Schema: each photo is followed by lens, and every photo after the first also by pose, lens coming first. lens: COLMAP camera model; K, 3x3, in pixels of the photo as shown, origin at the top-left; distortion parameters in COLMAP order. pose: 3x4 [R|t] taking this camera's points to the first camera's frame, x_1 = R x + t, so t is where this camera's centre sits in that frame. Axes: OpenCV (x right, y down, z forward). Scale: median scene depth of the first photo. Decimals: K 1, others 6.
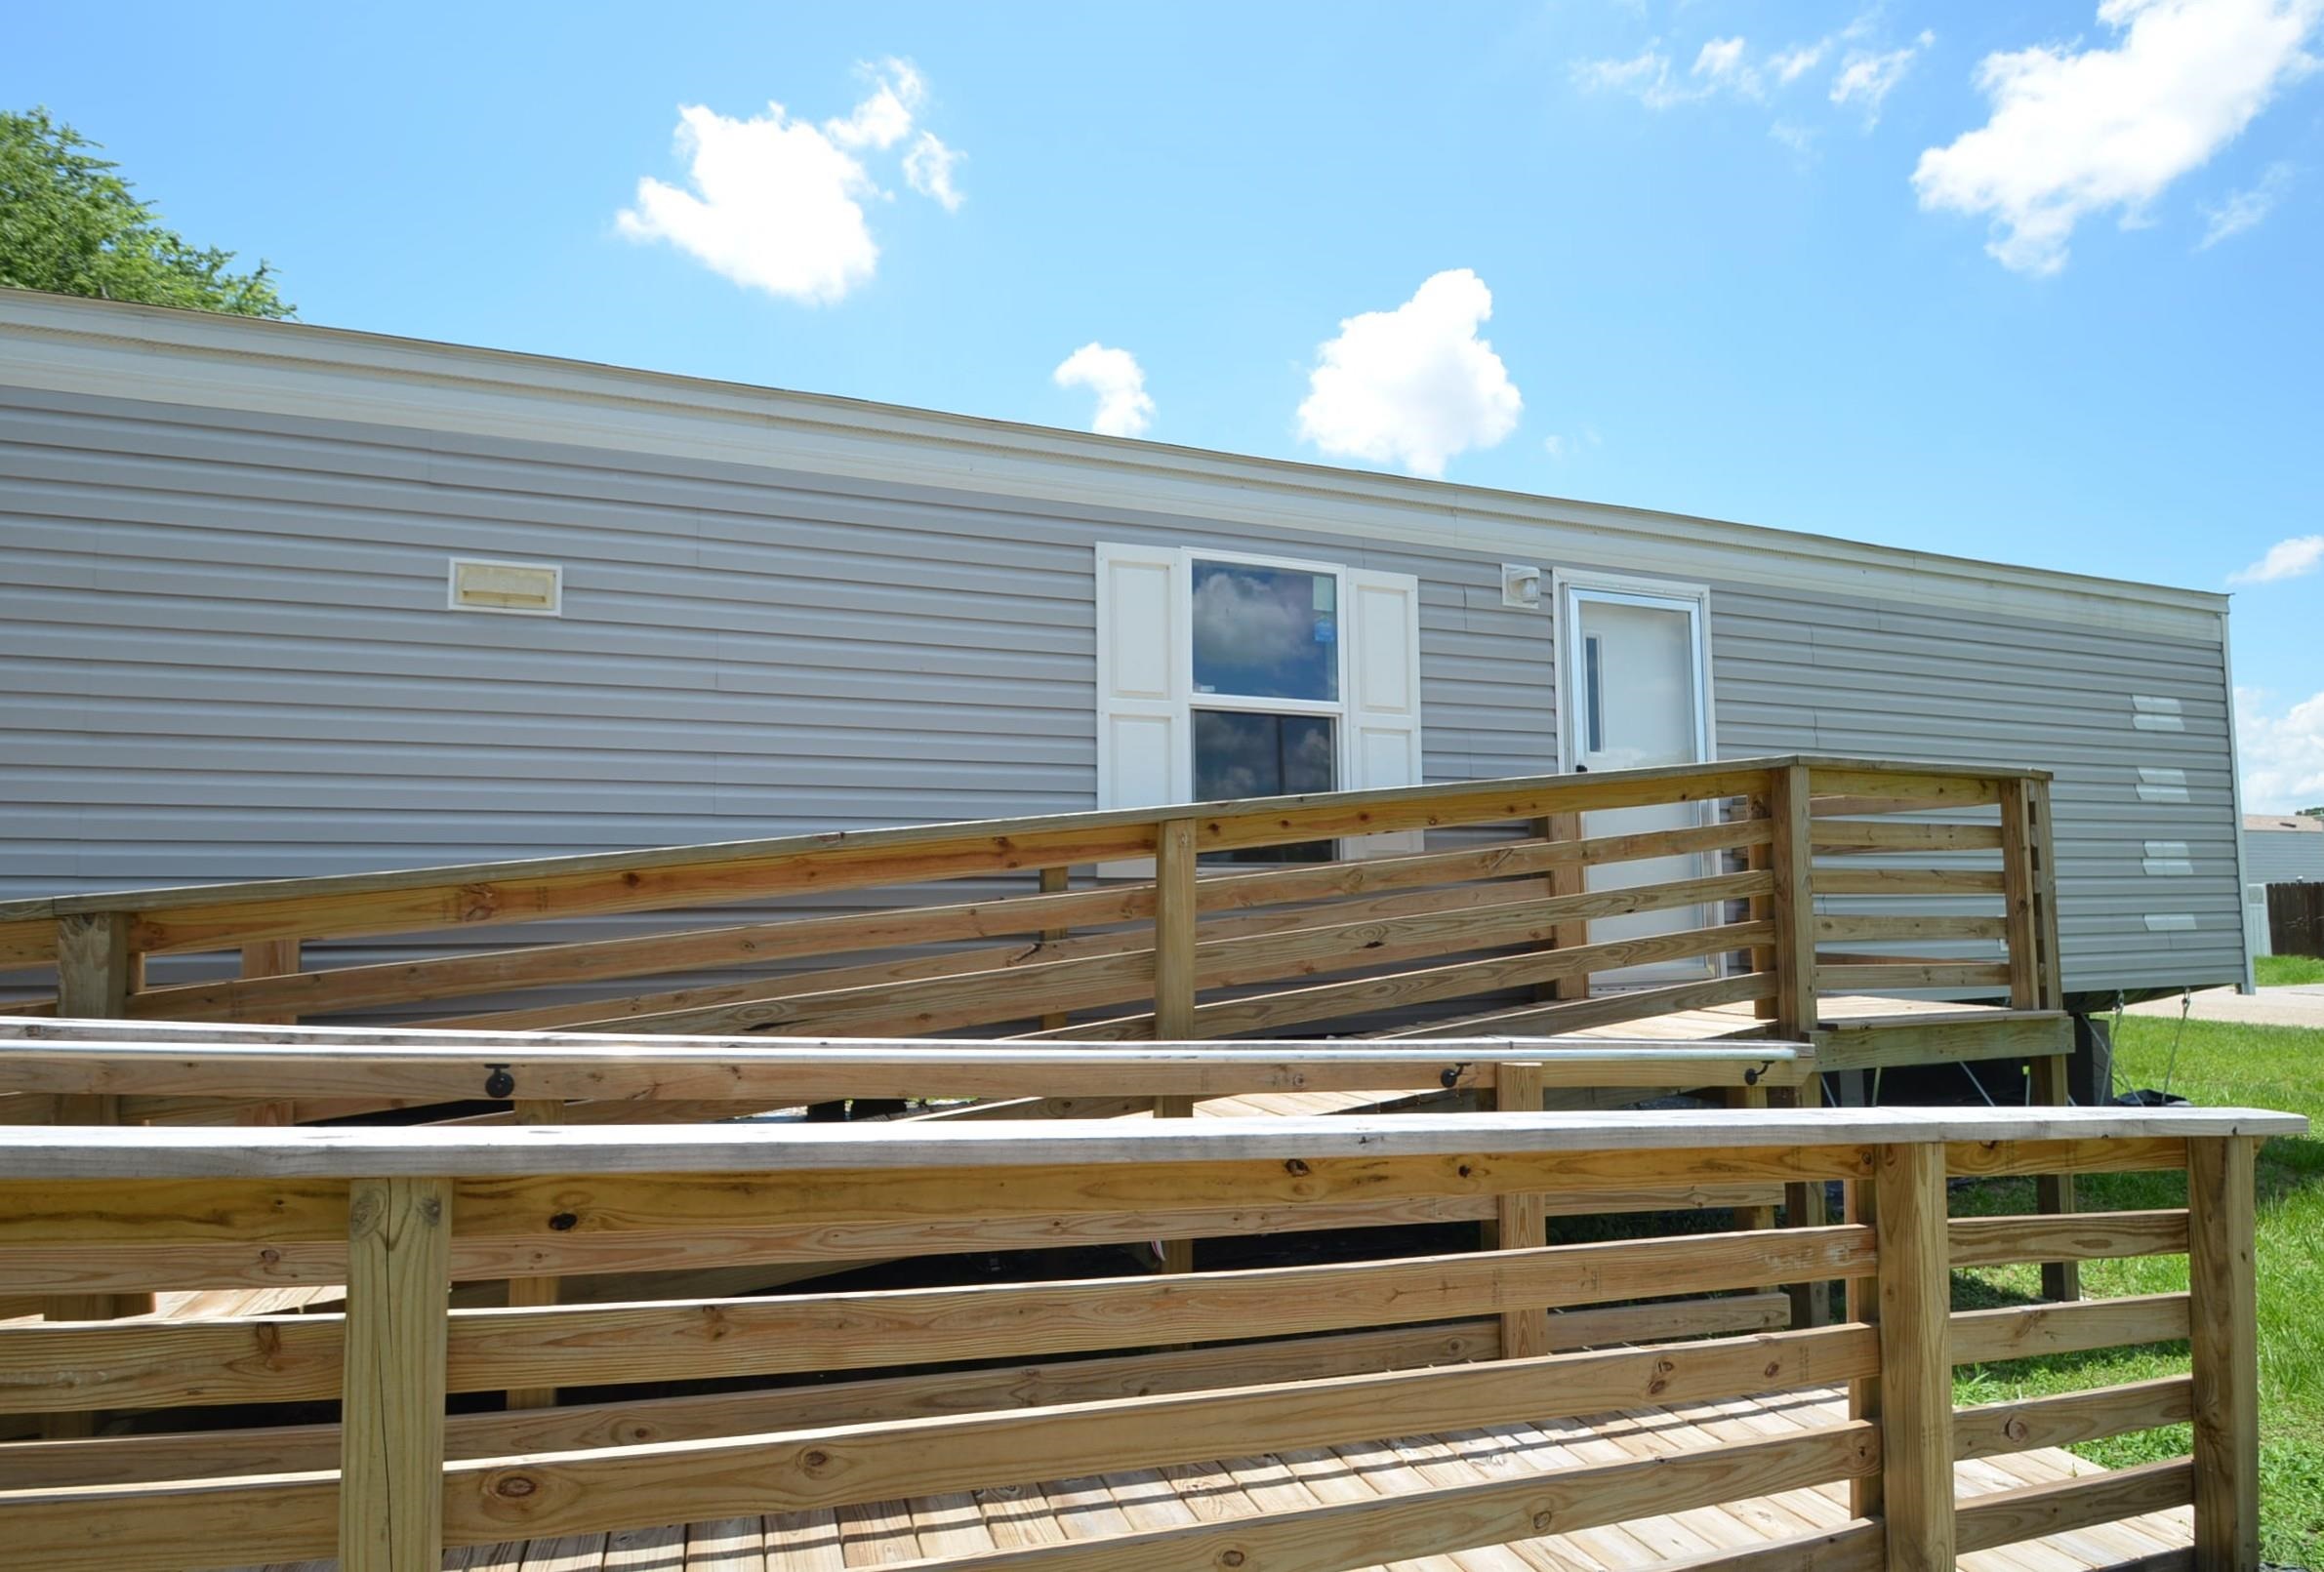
lens RADIAL K [[1198.6, 0, 1162.0], [0, 1198.6, 786.0], [0, 0, 1]] dist [-0.002363, -0.014501]
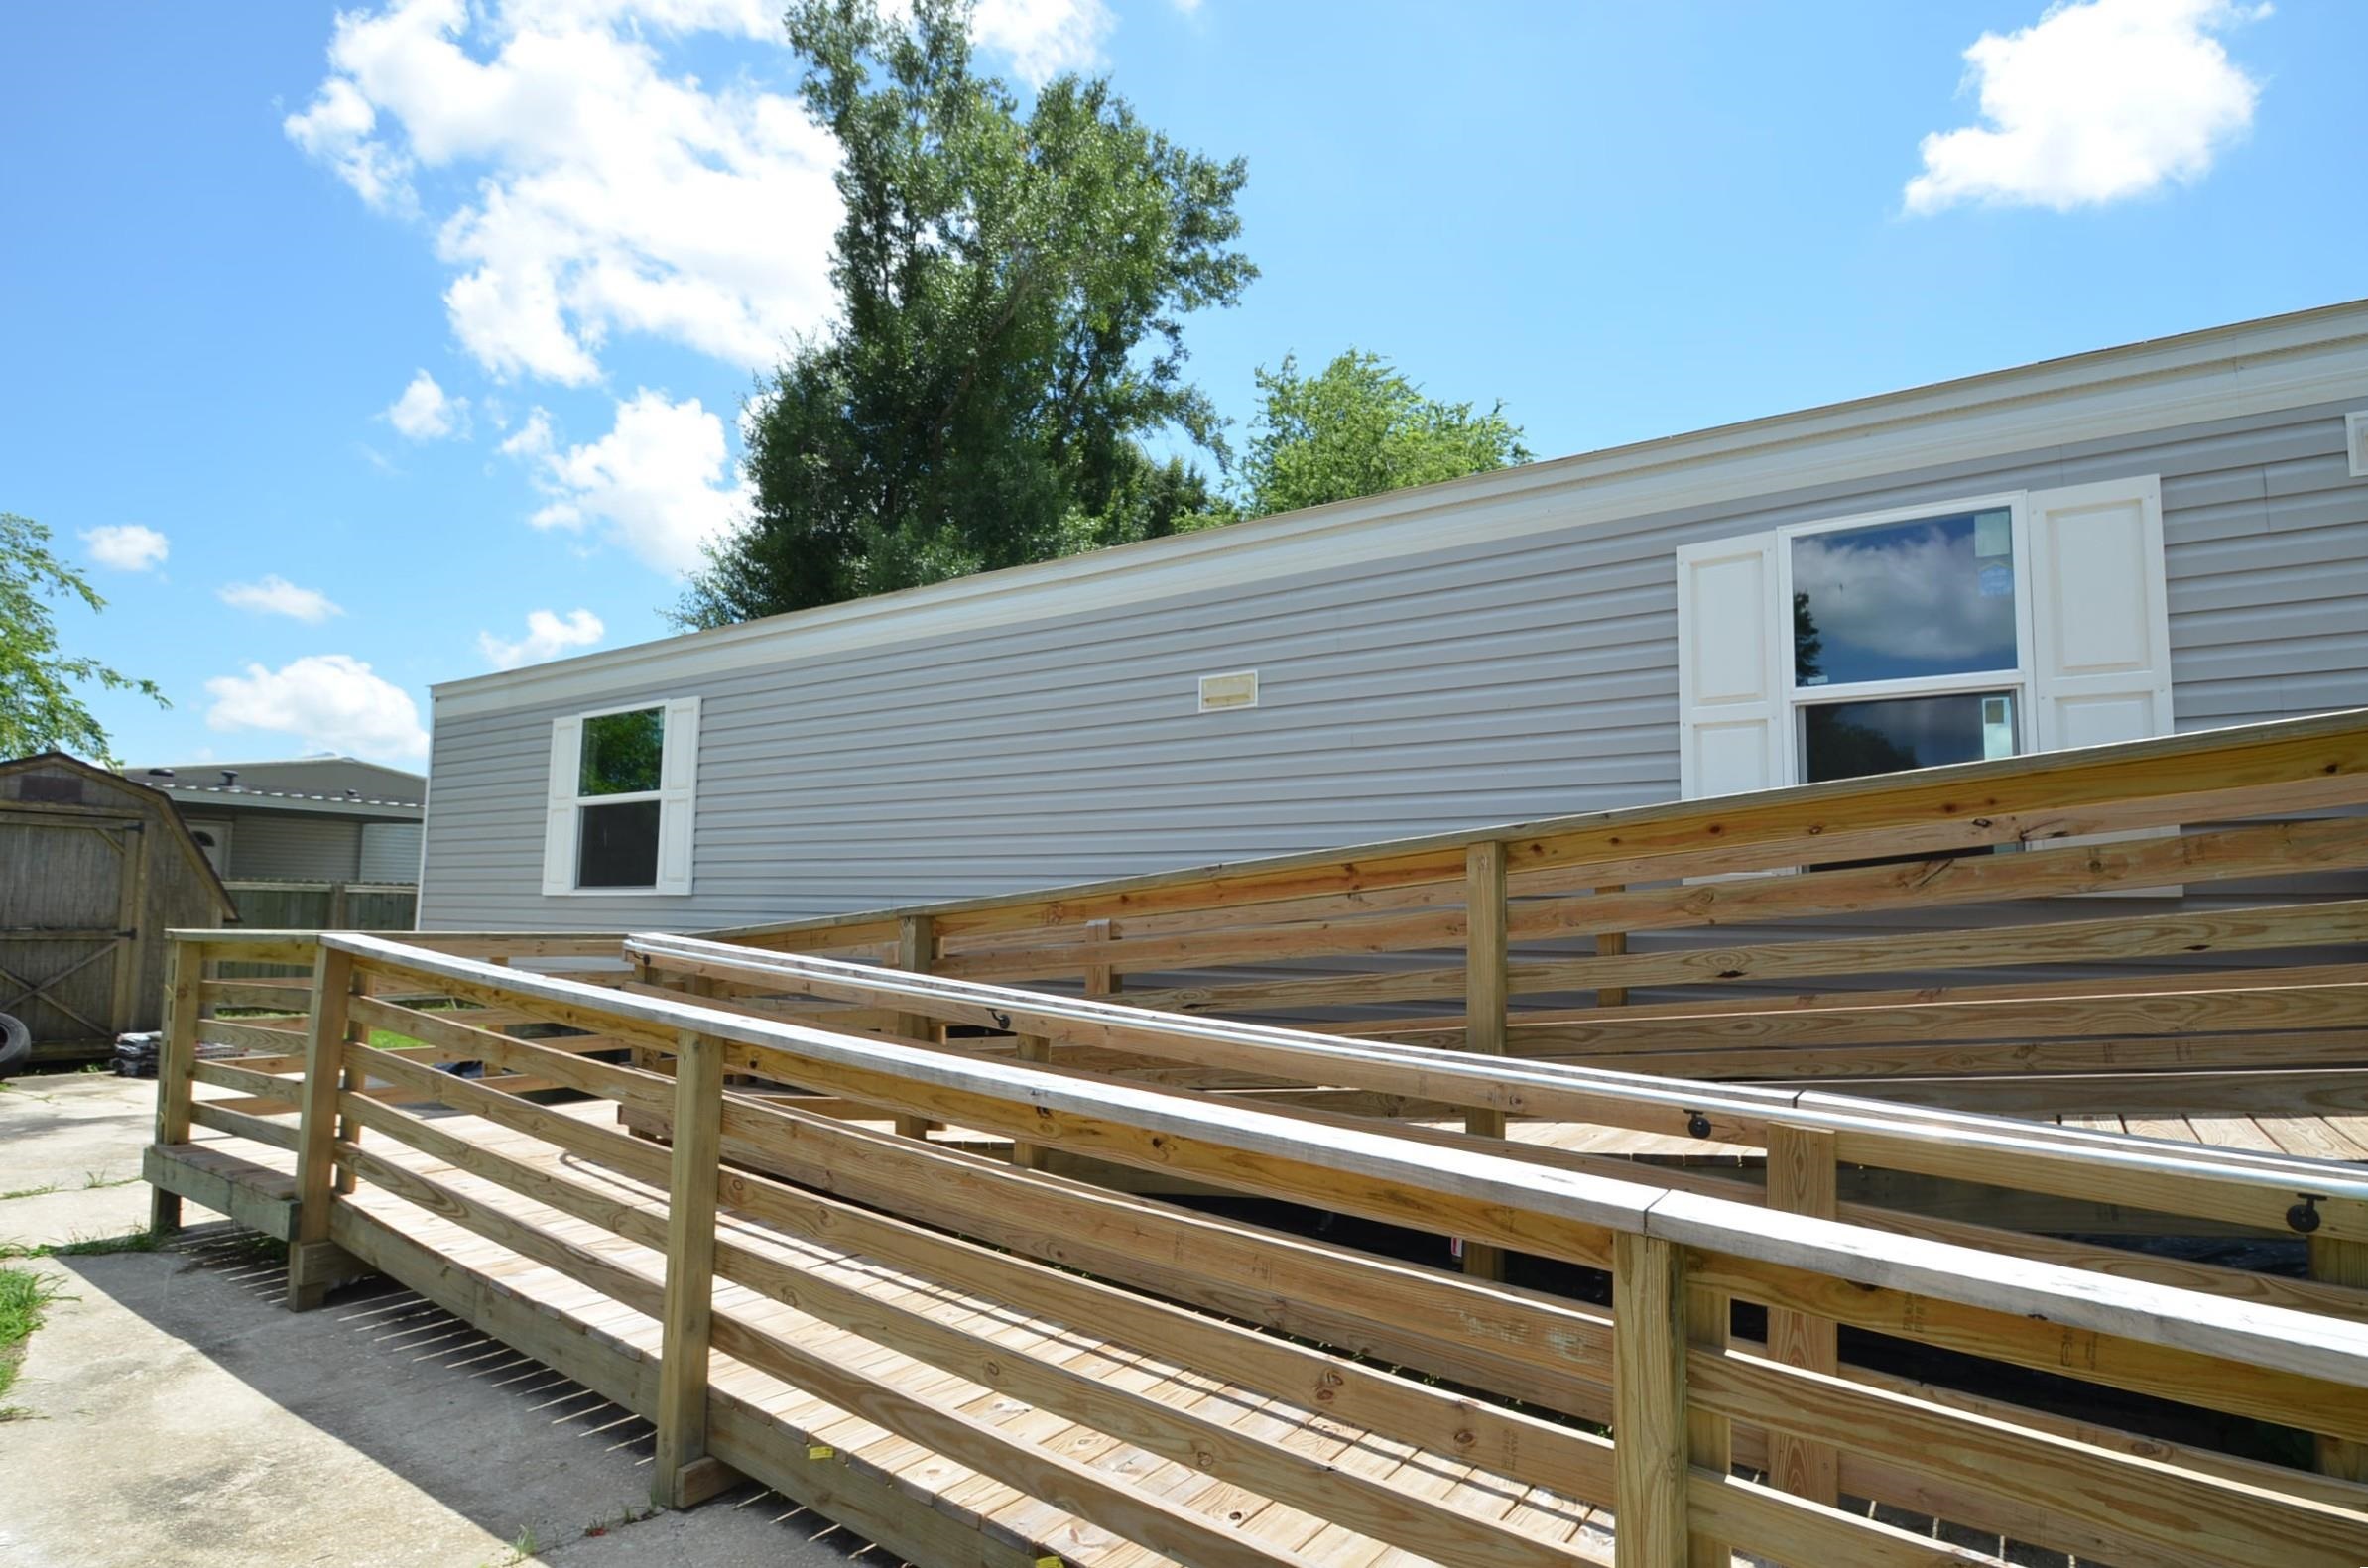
lens RADIAL K [[1213.8, 0, 1220.7], [0, 1213.8, 771.0], [0, 0, 1]] dist [-0.014929, -0.000792]
pose [[0.571893, -0.083245, -0.816093, 0.515886], [0.063902, 0.996336, -0.056850, 0.007620], [0.817835, -0.019638, 0.575117, 0.137019]]
